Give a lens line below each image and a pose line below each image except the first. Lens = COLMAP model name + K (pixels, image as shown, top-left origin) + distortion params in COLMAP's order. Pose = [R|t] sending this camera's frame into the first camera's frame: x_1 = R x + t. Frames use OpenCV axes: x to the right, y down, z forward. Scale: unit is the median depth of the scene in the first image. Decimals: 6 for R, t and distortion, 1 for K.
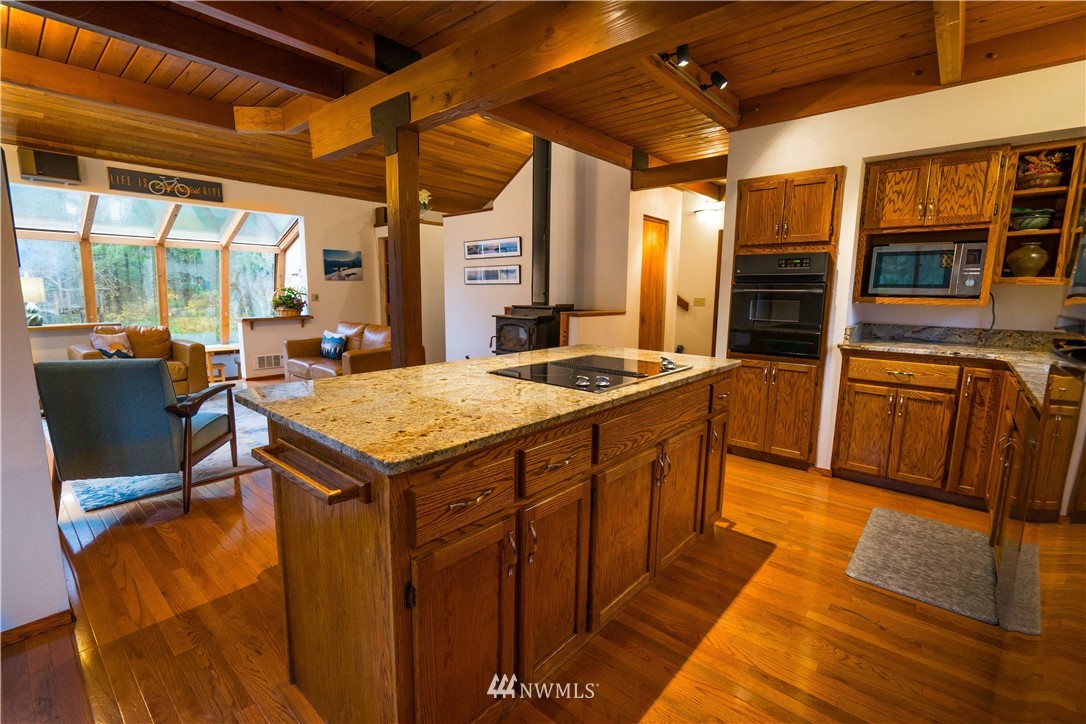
lens RADIAL K [[486.7, 0, 535.6], [0, 486.7, 363.7], [0, 0, 1]] dist [-0.001635, 0.001900]
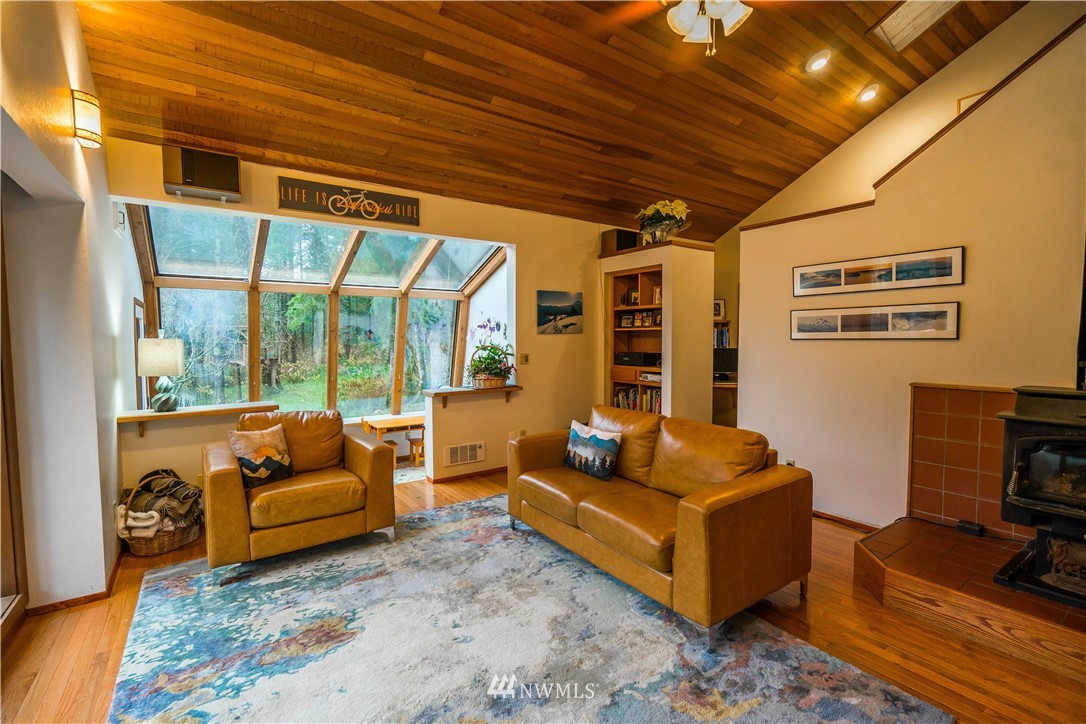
lens RADIAL K [[486.7, 0, 537.9], [0, 486.7, 364.6], [0, 0, 1]] dist [-0.001635, 0.001900]
pose [[0.970846, 0.002720, -0.239688, -0.313075], [-0.025153, 0.995571, -0.090582, -0.077012], [0.238380, 0.093970, 0.966615, 0.391128]]
